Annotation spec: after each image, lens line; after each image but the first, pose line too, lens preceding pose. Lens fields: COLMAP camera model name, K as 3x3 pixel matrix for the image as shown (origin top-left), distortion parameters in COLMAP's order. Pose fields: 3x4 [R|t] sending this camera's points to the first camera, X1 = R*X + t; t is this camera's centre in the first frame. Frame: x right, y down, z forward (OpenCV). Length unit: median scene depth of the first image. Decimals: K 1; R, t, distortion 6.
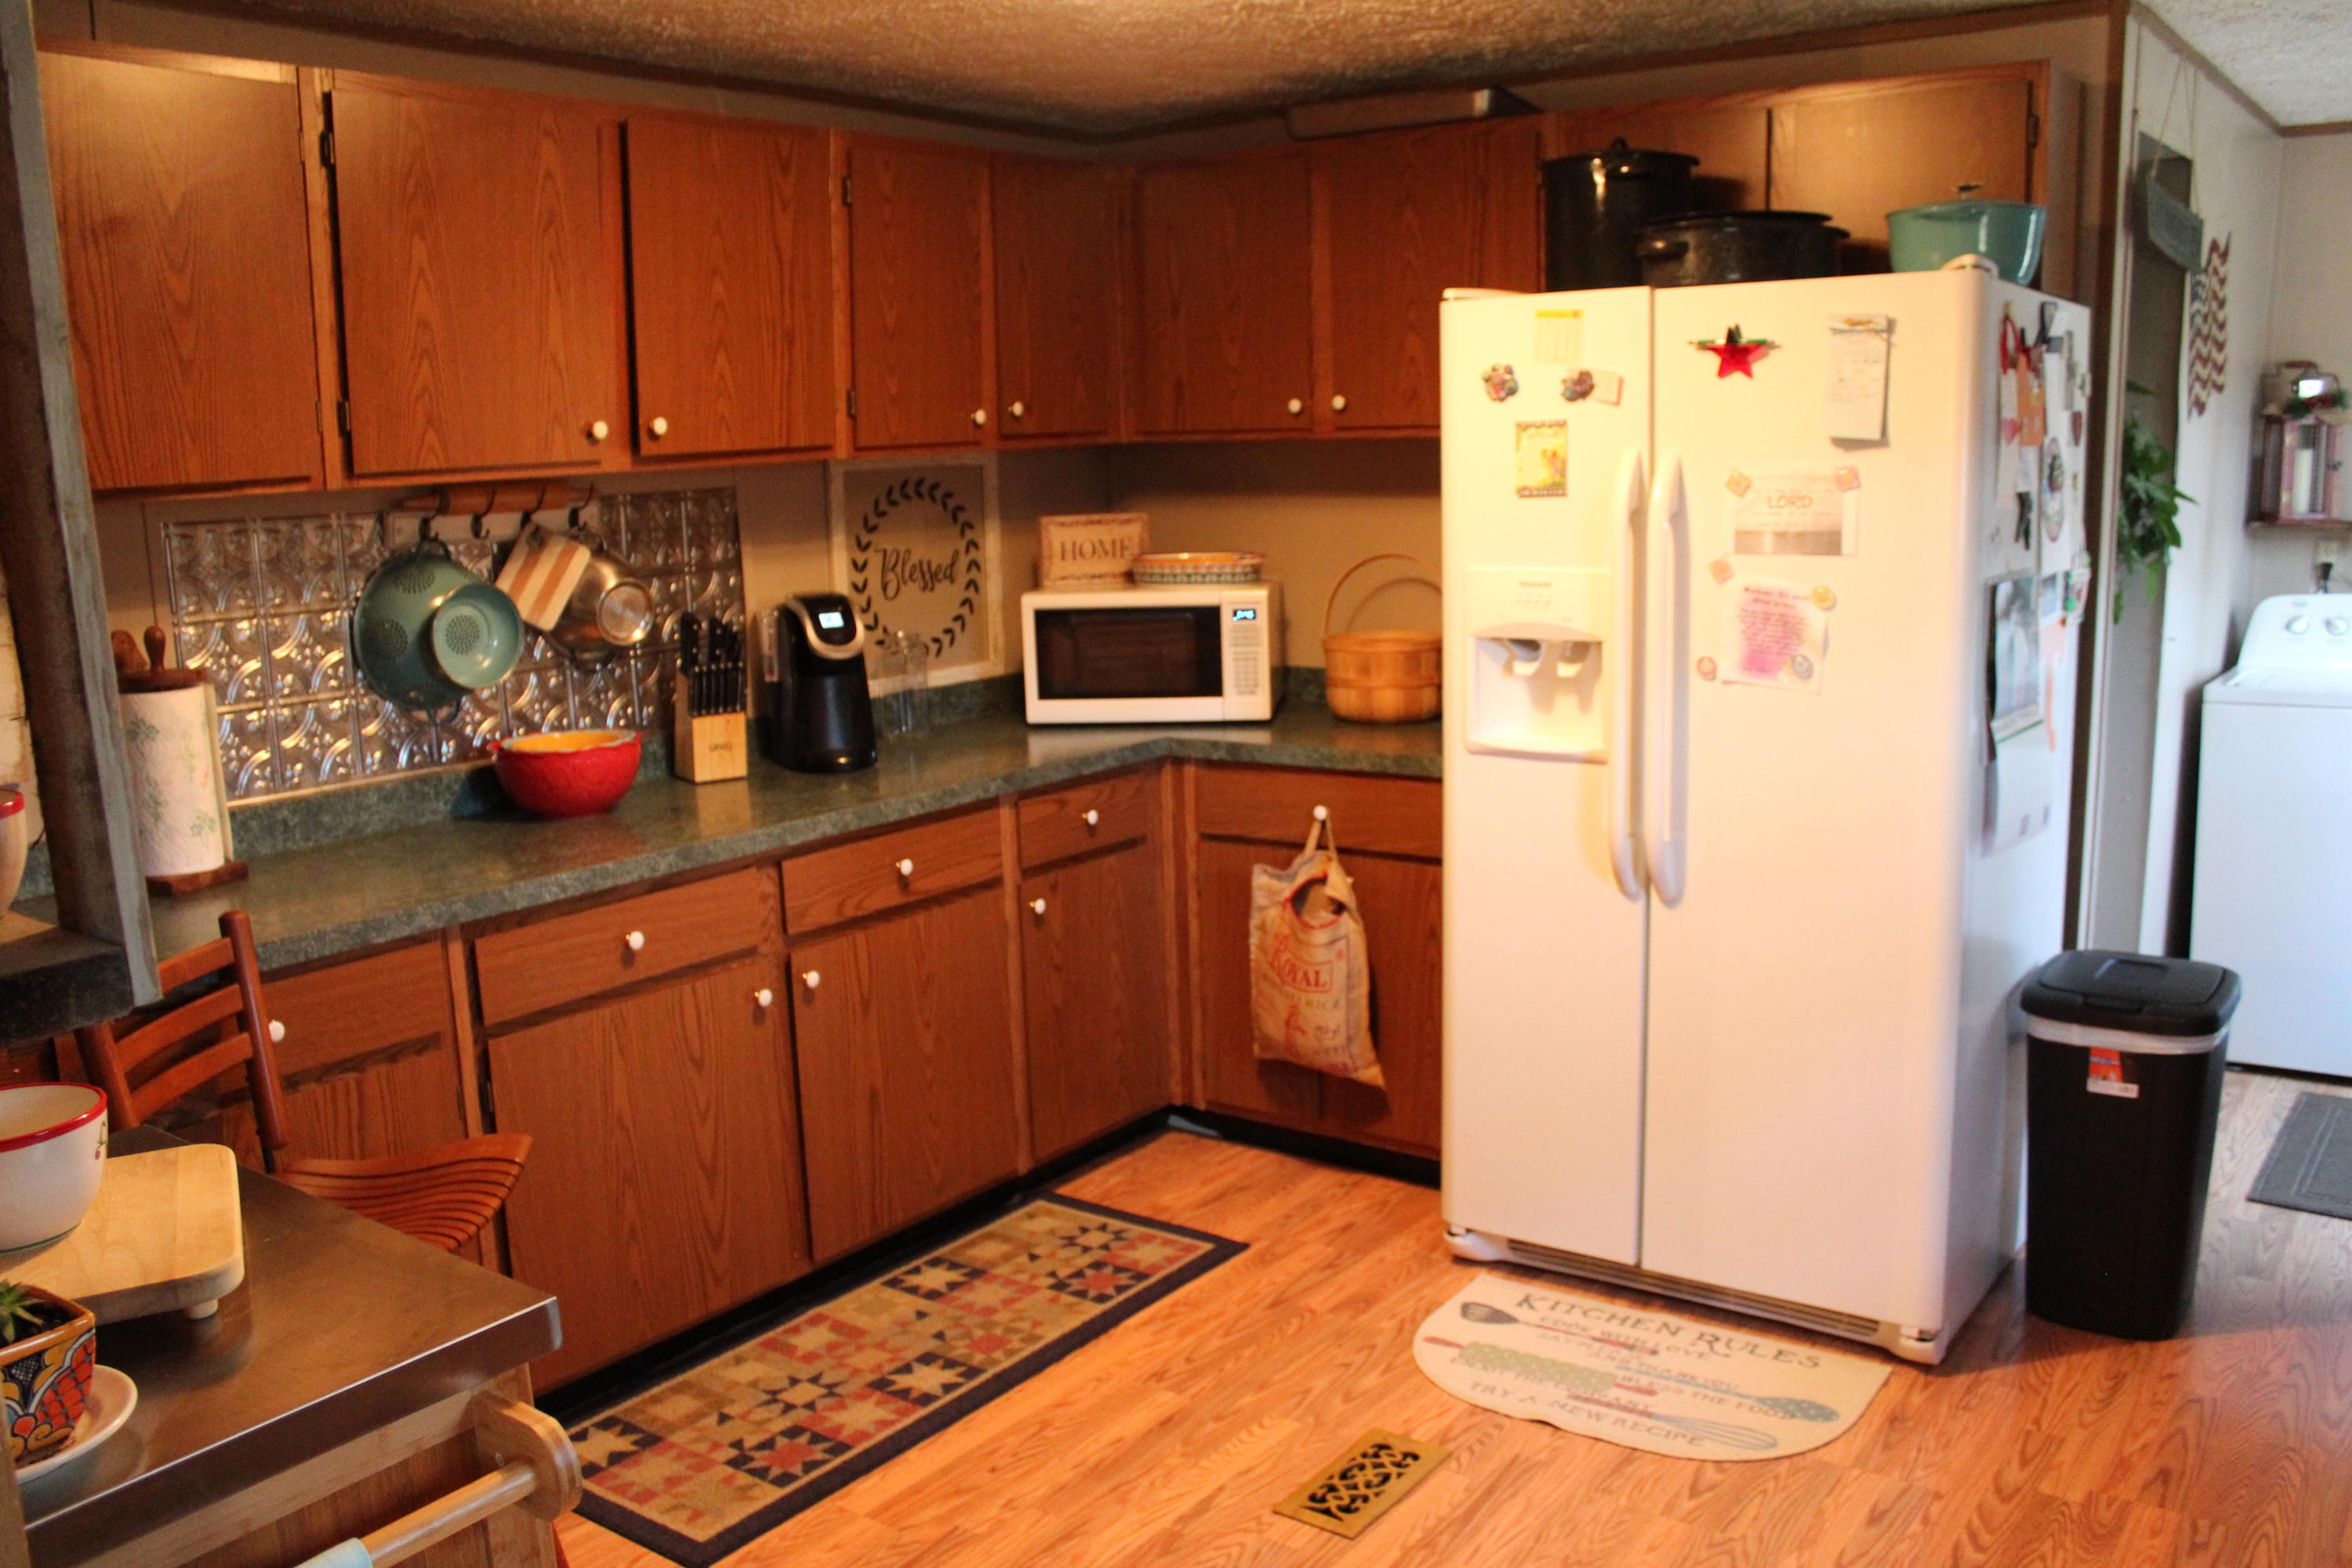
lens RADIAL K [[1978.2, 0, 1161.2], [0, 1978.2, 790.5], [0, 0, 1]] dist [-0.151818, 0.150876]
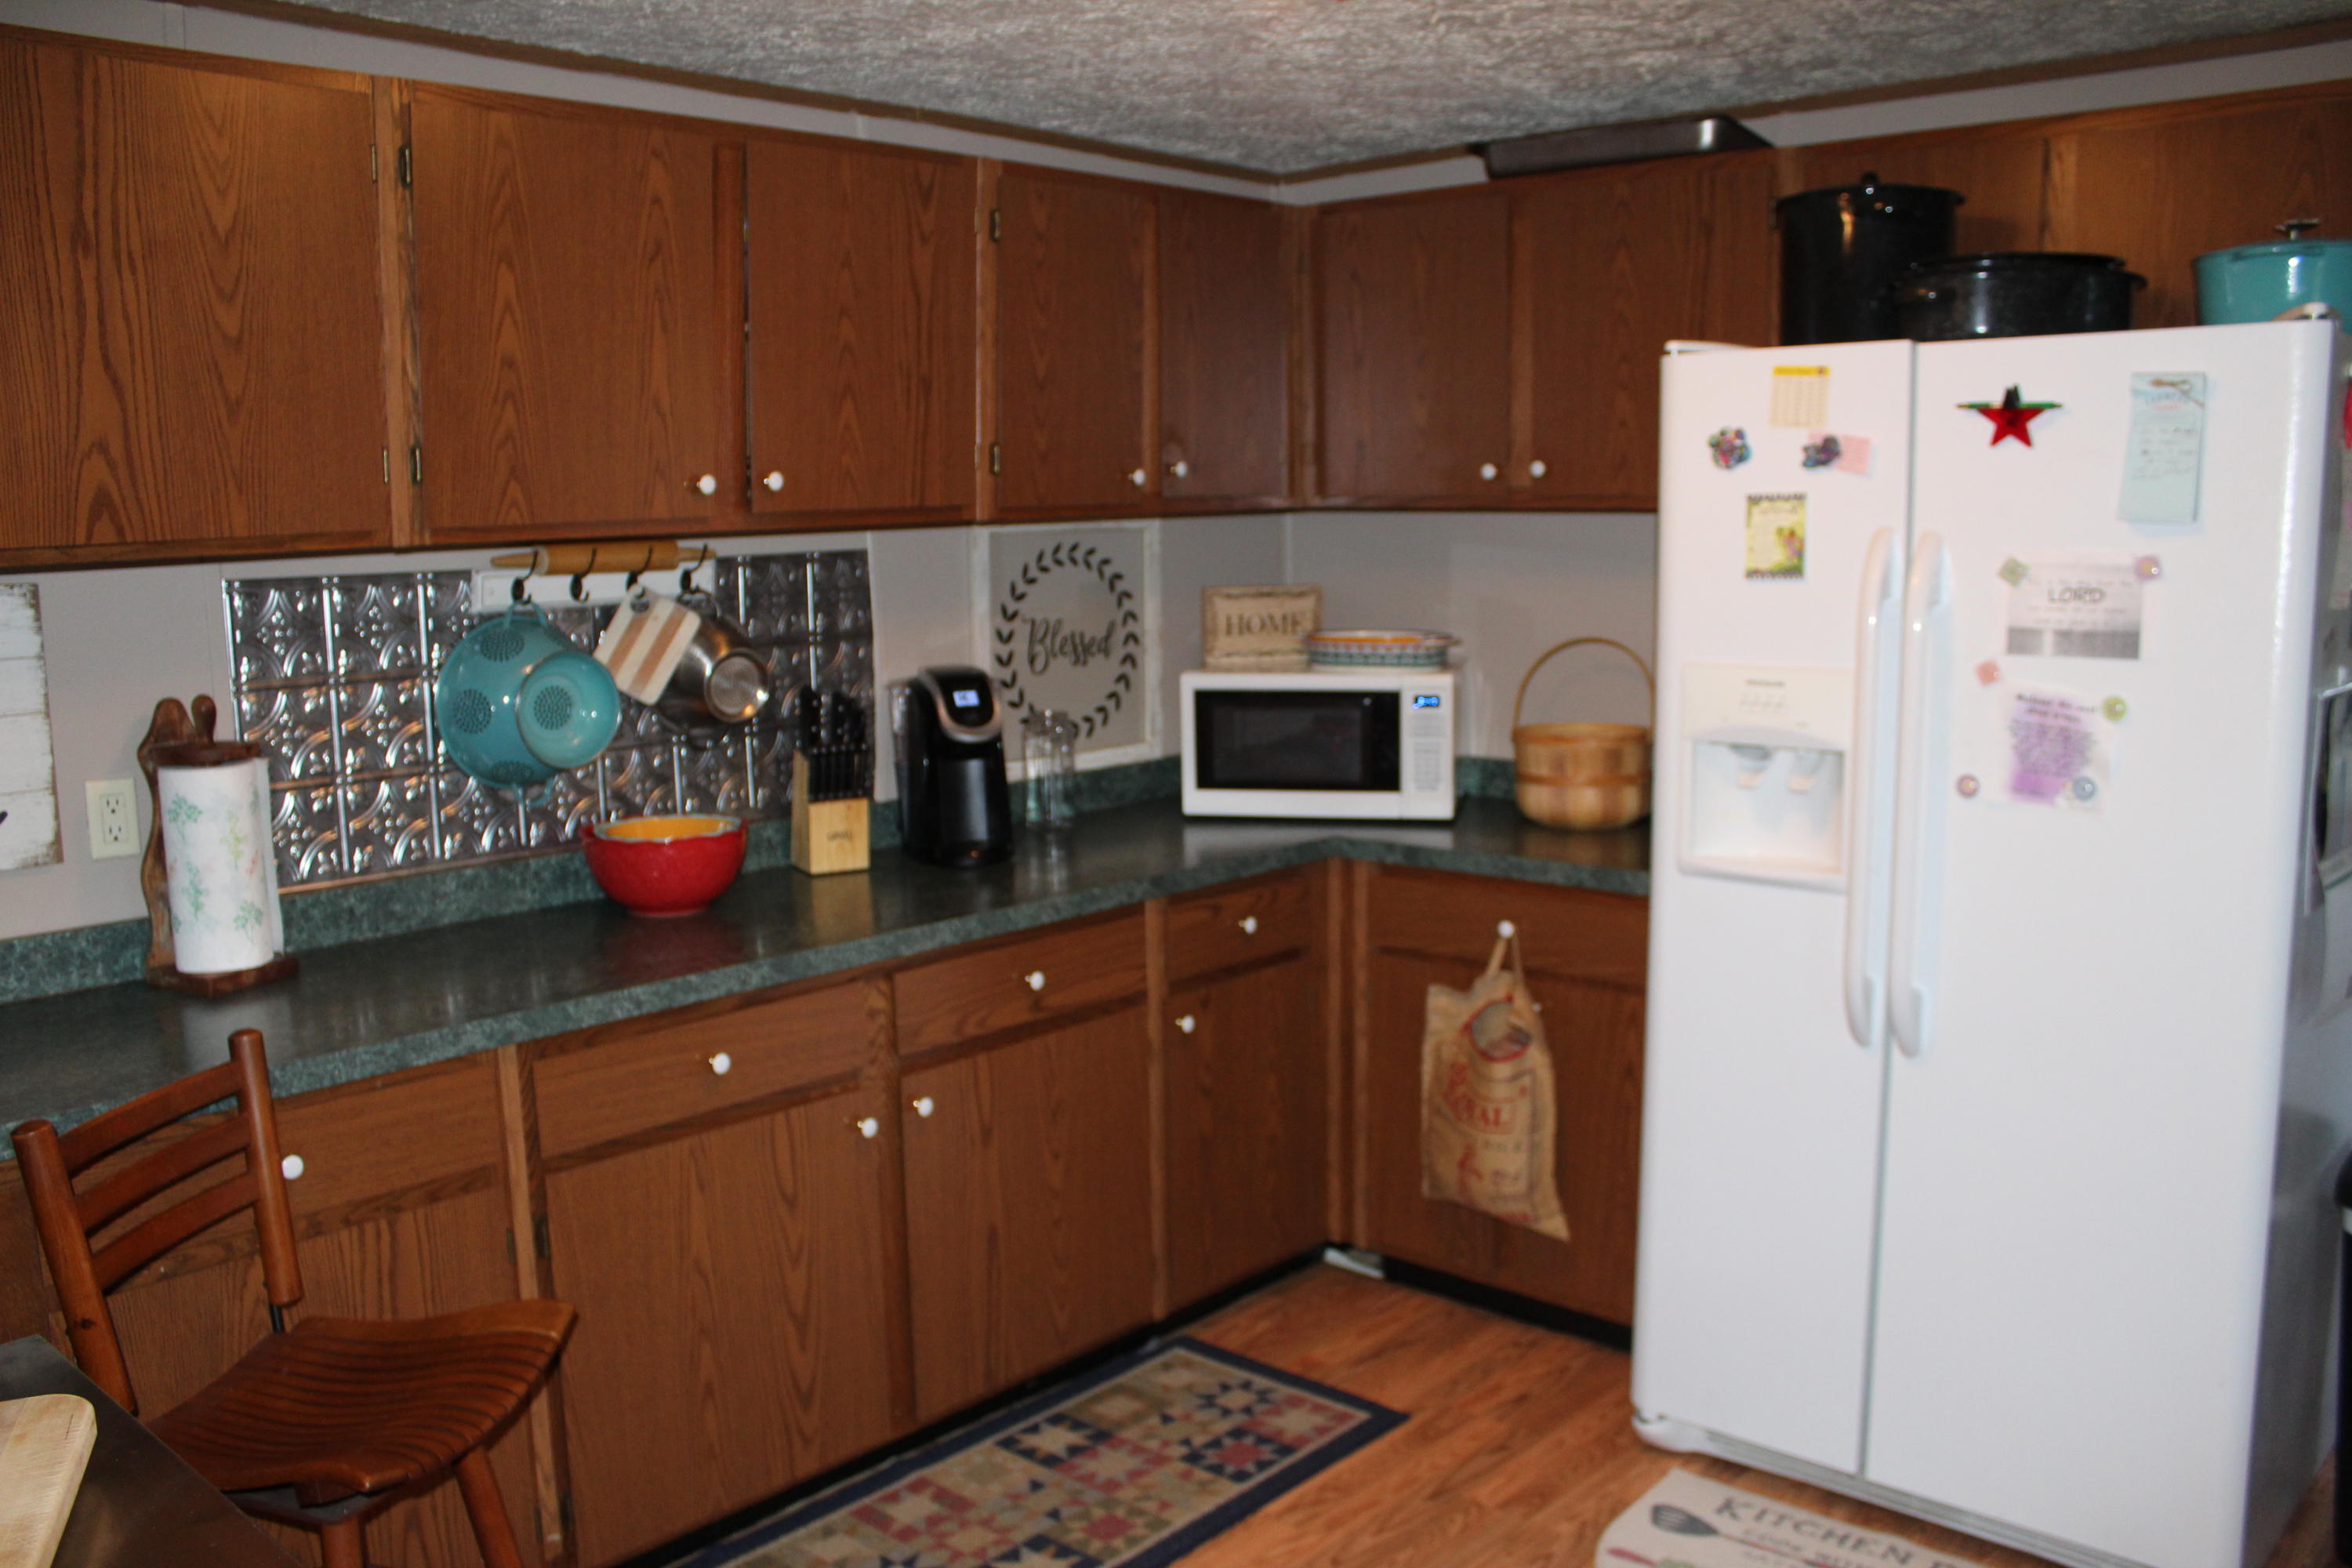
lens RADIAL K [[1939.5, 0, 1172.3], [0, 1939.5, 794.0], [0, 0, 1]] dist [-0.162748, 0.144453]
pose [[0.995863, 0.028700, -0.086213, 0.004543], [-0.030844, 0.999245, -0.023643, -0.027735], [0.085470, 0.026204, 0.995996, 0.140091]]
